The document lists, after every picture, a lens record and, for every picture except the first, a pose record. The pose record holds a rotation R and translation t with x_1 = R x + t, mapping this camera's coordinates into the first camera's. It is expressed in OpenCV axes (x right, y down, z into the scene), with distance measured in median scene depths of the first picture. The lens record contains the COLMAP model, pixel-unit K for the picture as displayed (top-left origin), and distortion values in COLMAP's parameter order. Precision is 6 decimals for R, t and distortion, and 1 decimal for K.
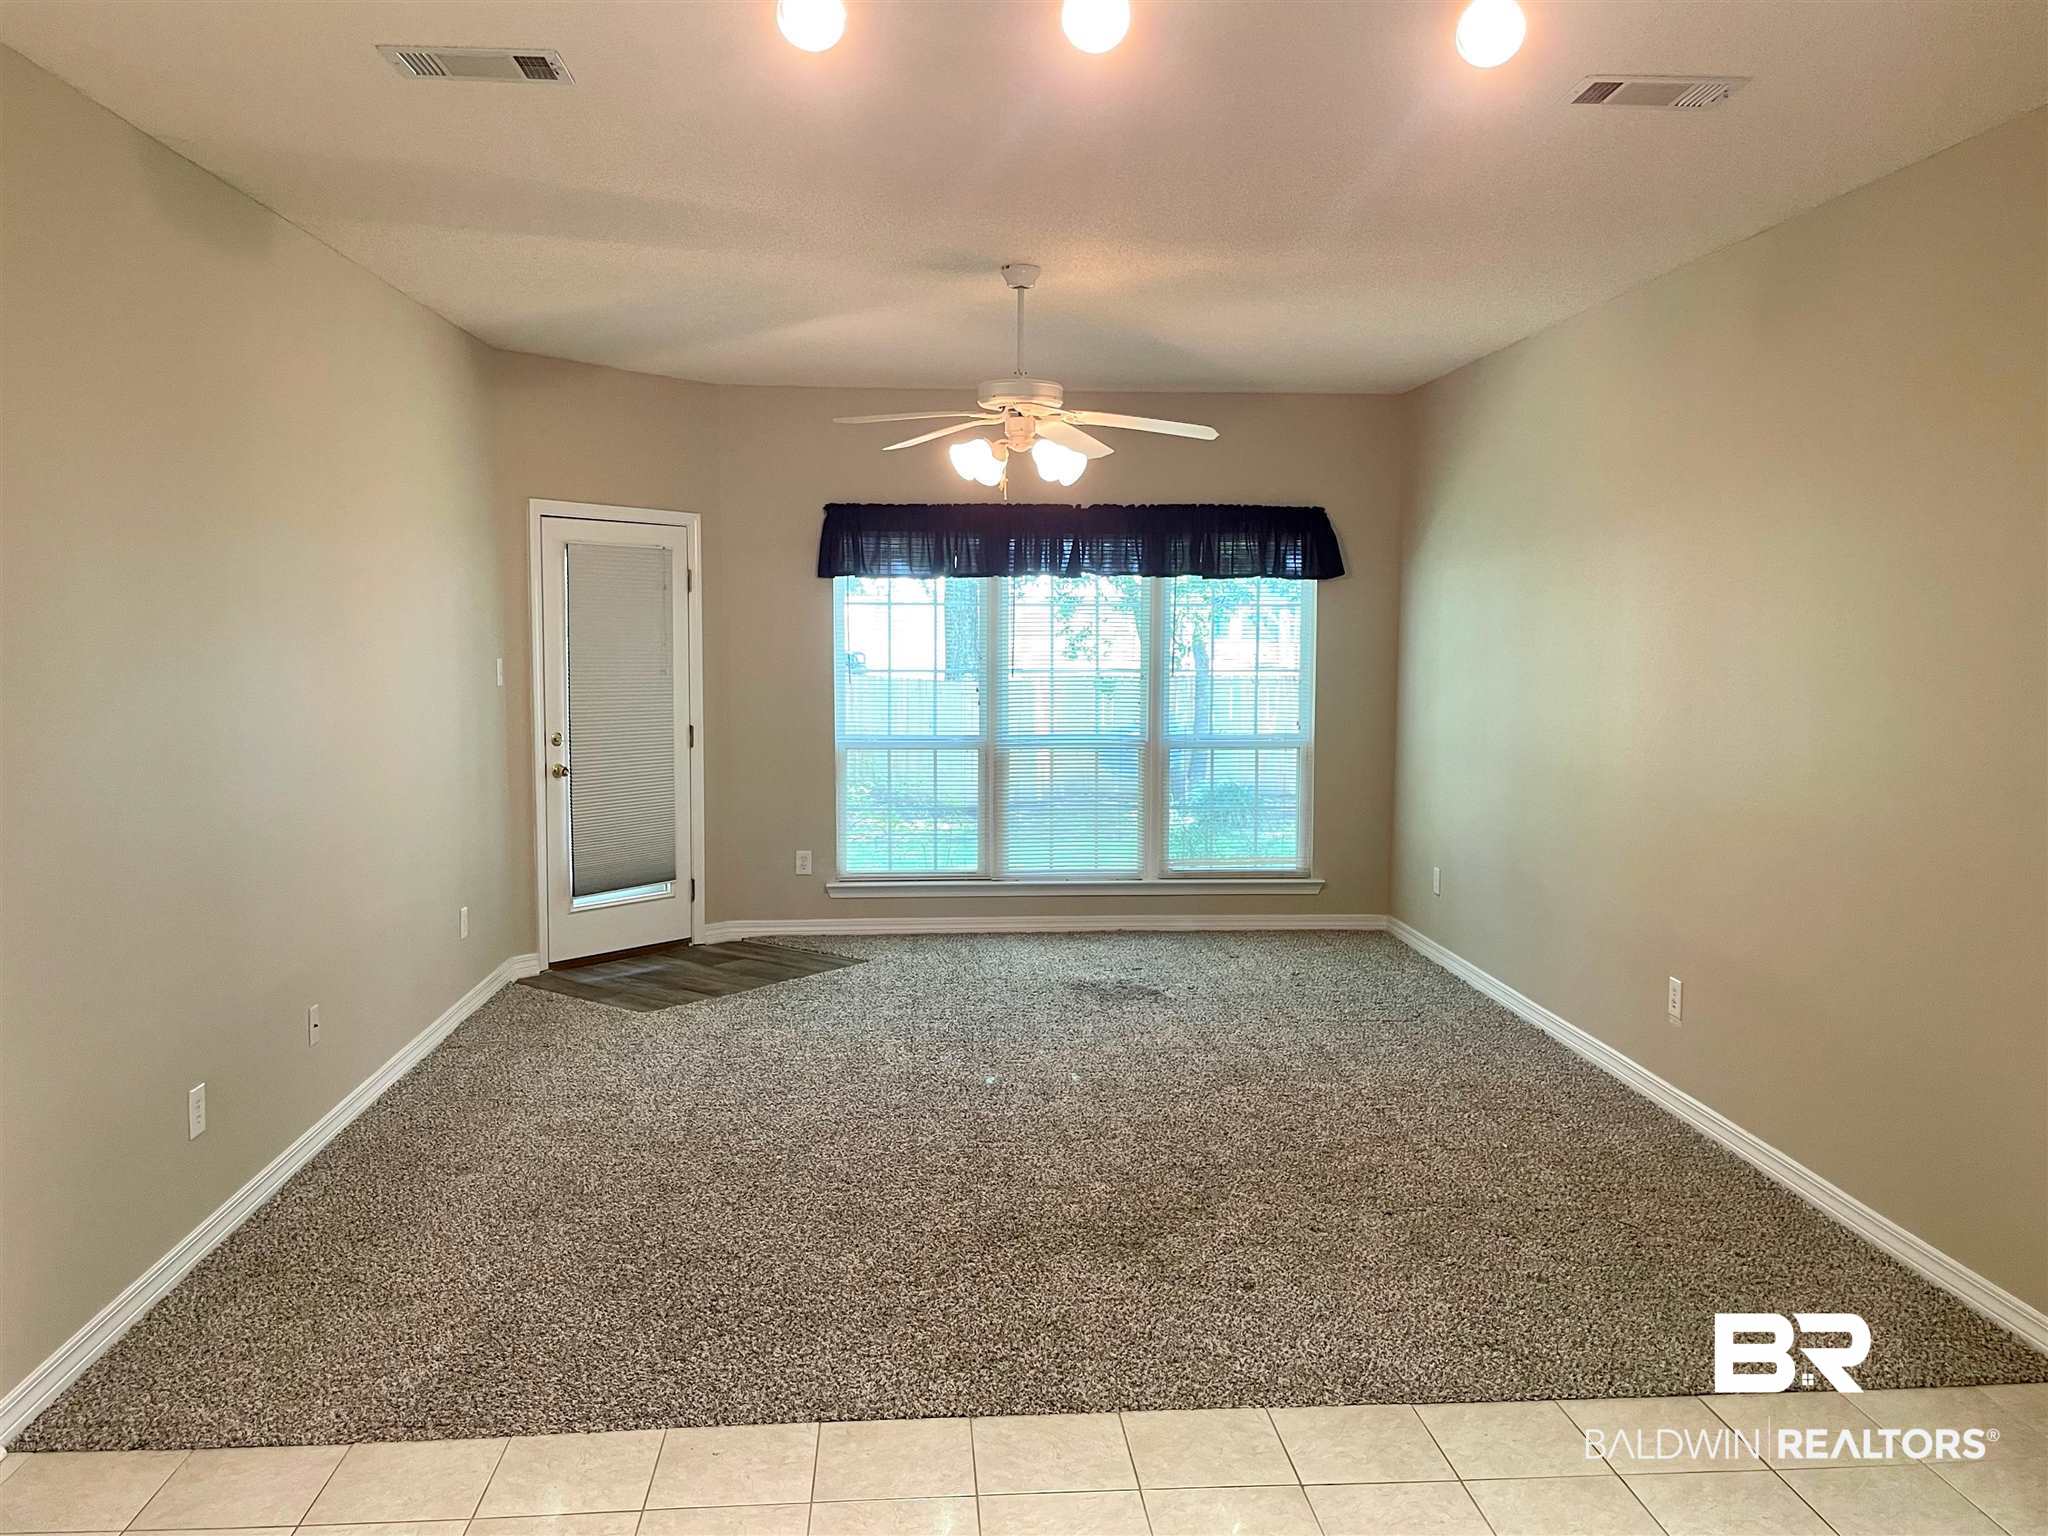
lens RADIAL K [[1624.1, 0, 1022.0], [0, 1624.1, 764.6], [0, 0, 1]] dist [0.049540, -0.019164]
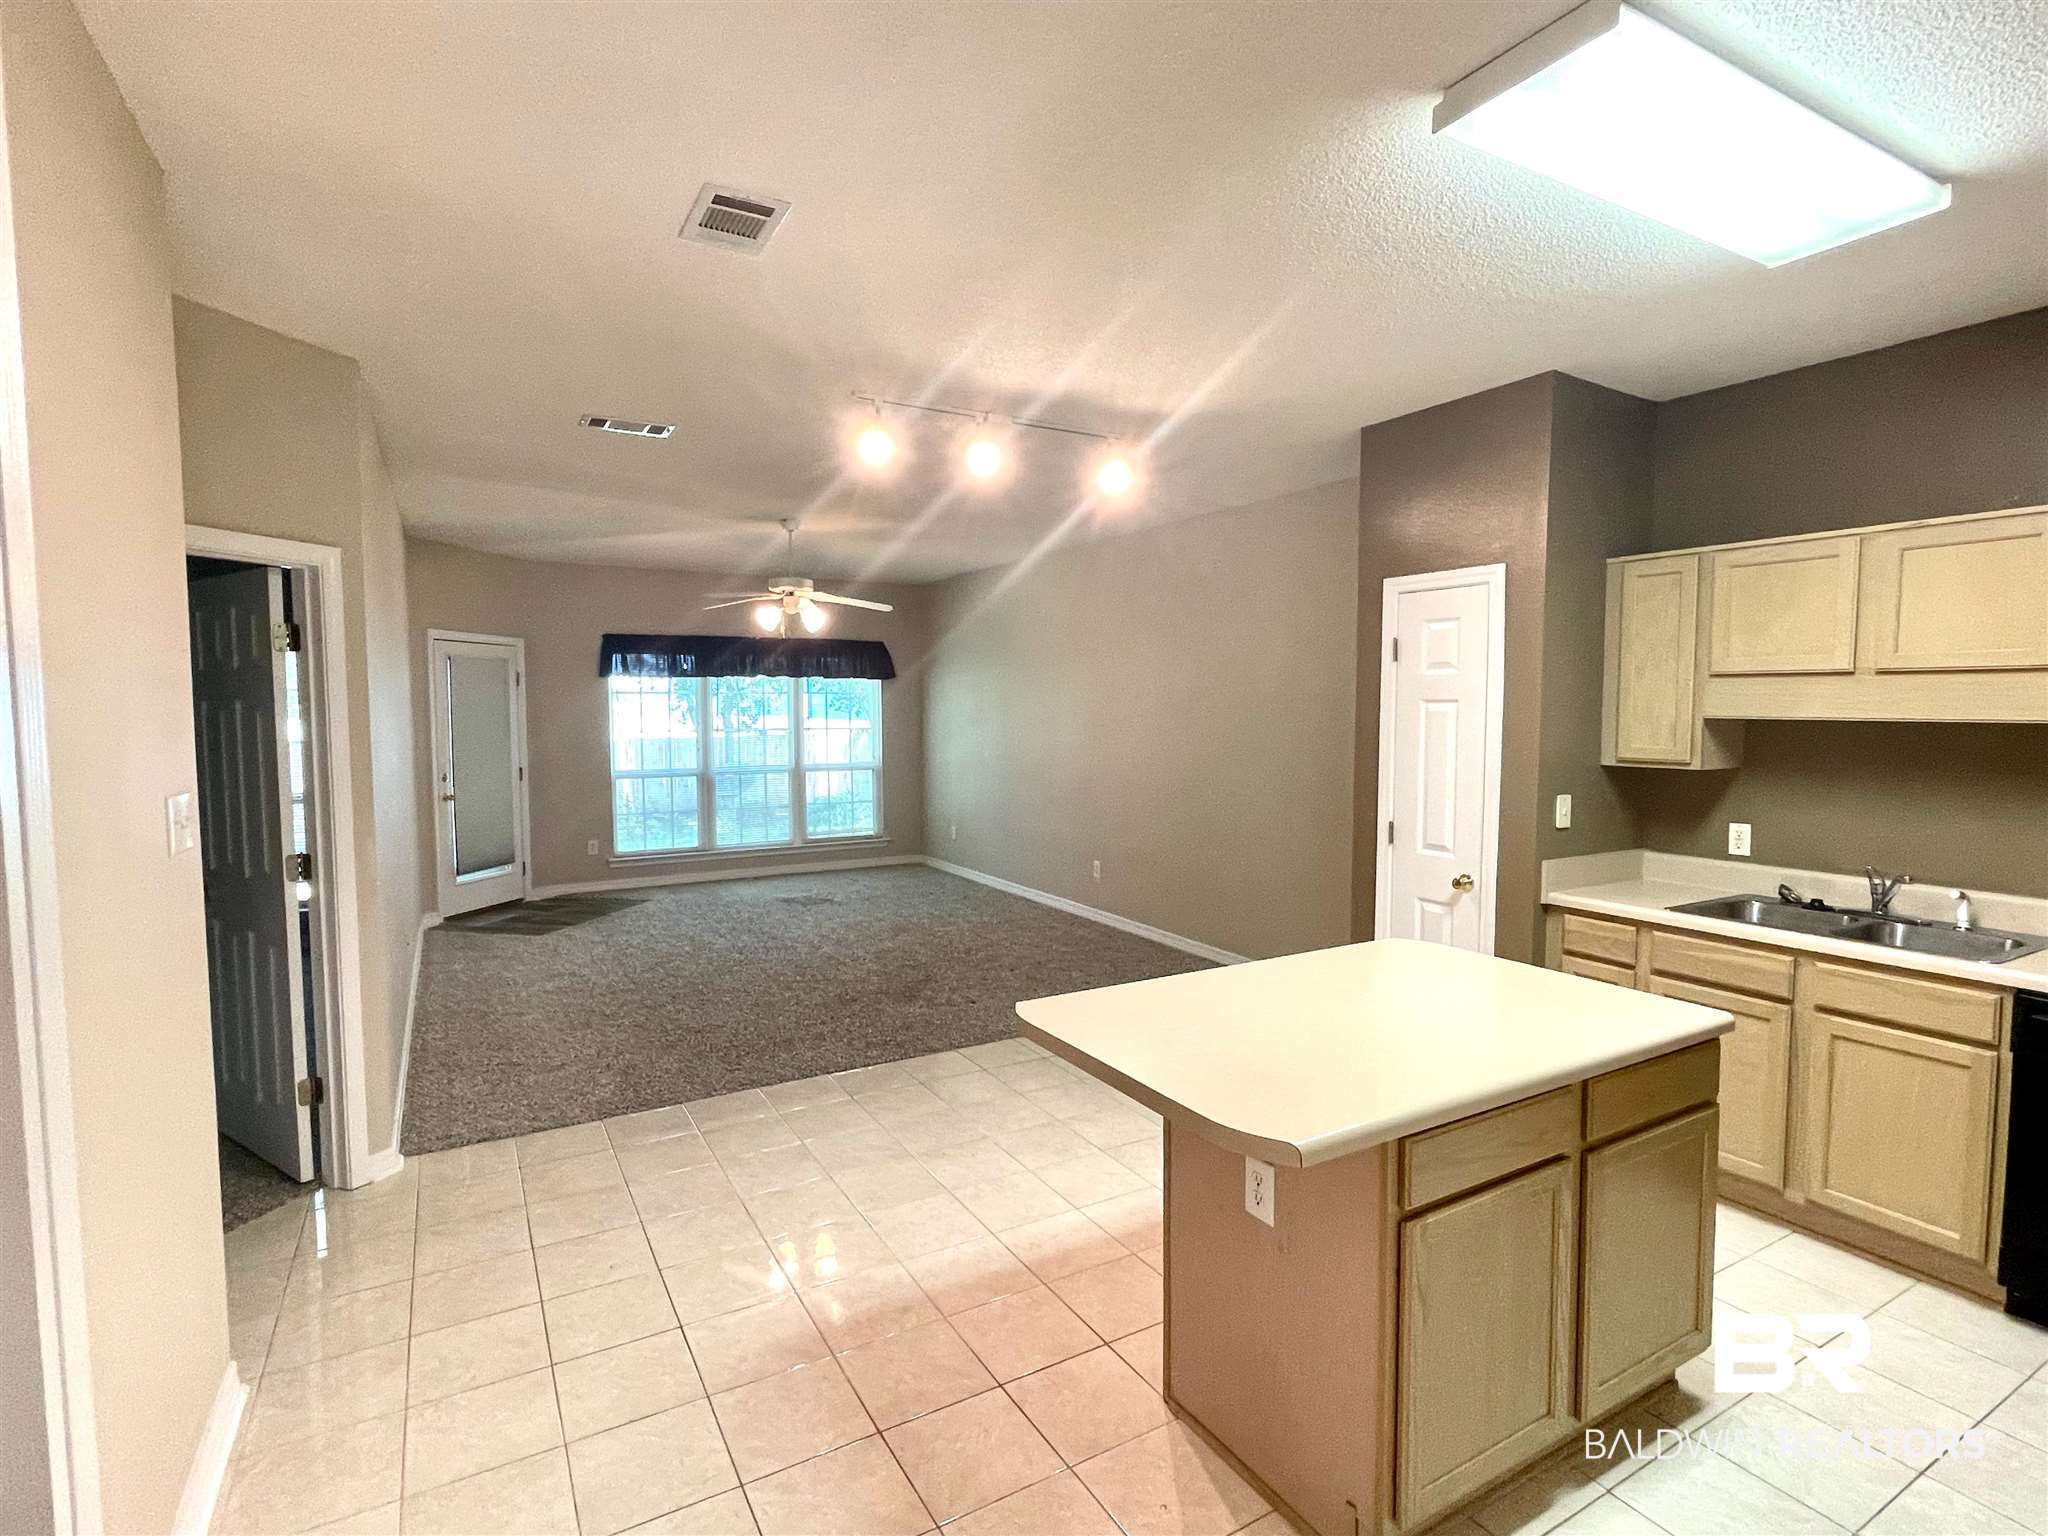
lens RADIAL K [[1006.7, 0, 1023.9], [0, 1006.7, 769.0], [0, 0, 1]] dist [-0.006199, -0.000138]
pose [[0.899531, -0.033866, 0.435542, -0.192543], [0.044278, 0.998924, -0.013775, 0.014224], [-0.434607, 0.031676, 0.900063, -0.129569]]
